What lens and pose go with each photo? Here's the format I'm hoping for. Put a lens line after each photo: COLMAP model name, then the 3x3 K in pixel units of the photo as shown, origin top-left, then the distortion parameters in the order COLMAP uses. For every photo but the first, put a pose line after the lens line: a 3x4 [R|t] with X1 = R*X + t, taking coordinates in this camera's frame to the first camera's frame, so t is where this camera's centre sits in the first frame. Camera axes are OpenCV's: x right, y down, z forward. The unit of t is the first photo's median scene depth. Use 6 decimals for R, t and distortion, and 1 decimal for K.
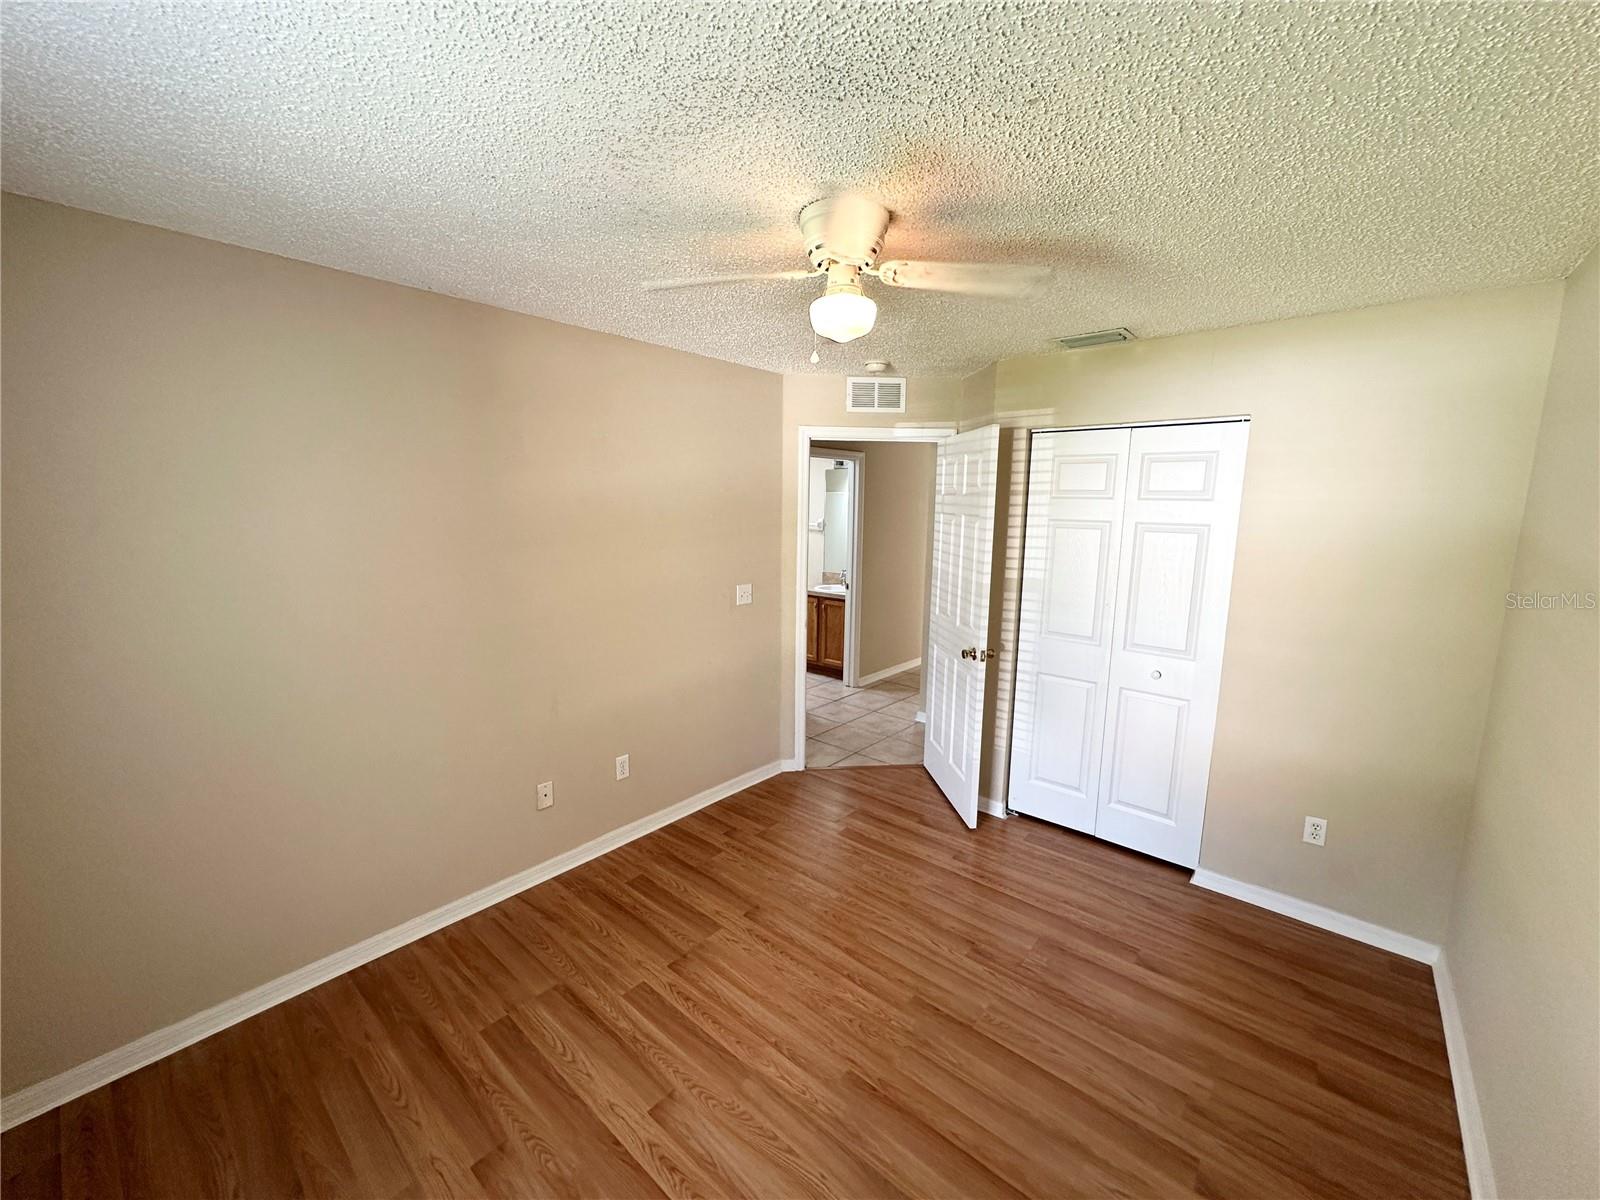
lens RADIAL K [[635.0, 0, 799.9], [0, 635.0, 598.5], [0, 0, 1]] dist [-0.002990, 0.000061]
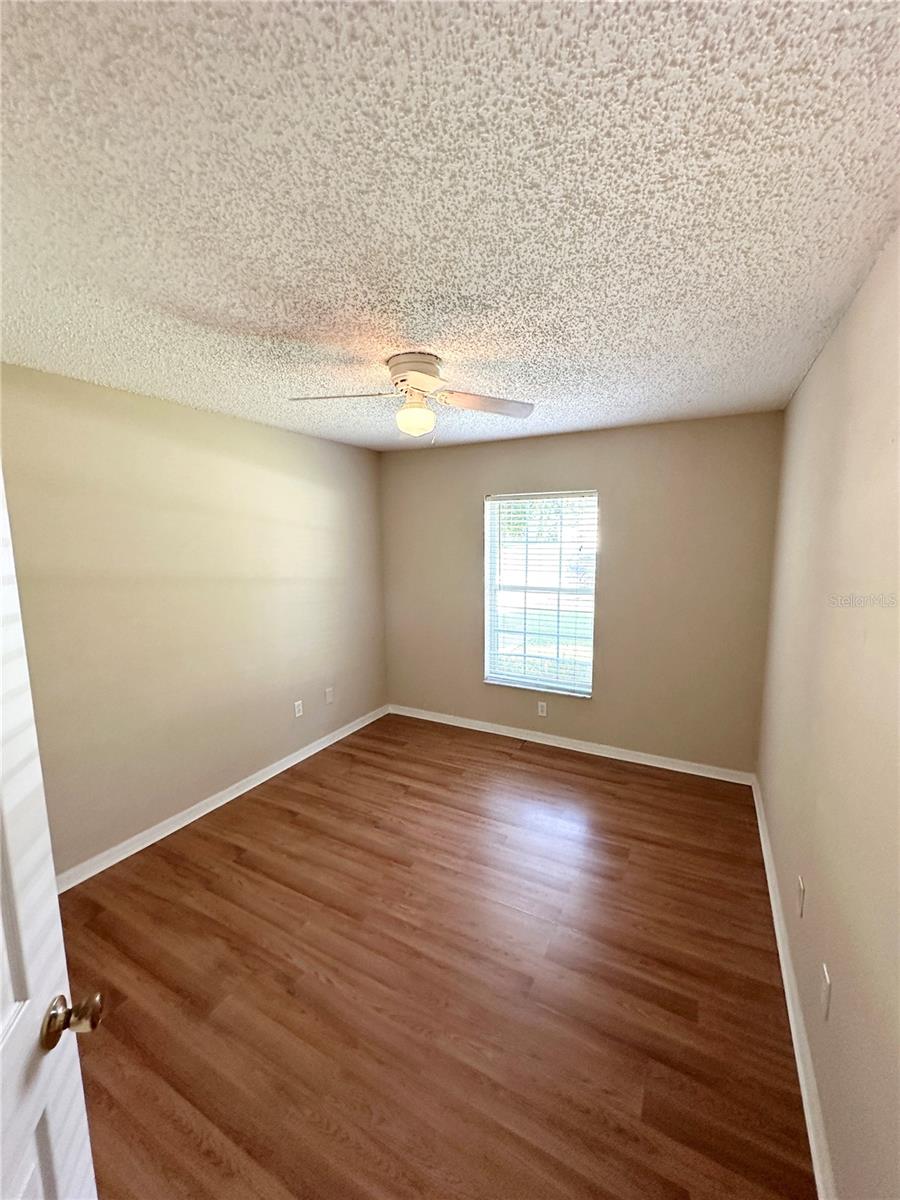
lens RADIAL K [[476.2, 0, 449.7], [0, 476.2, 599.5], [0, 0, 1]] dist [-0.002990, 0.000061]
pose [[-0.978113, 0.018790, -0.207225, 0.192493], [-0.038614, 0.962223, 0.269511, -0.254872], [0.204461, 0.271614, -0.940437, 1.746837]]
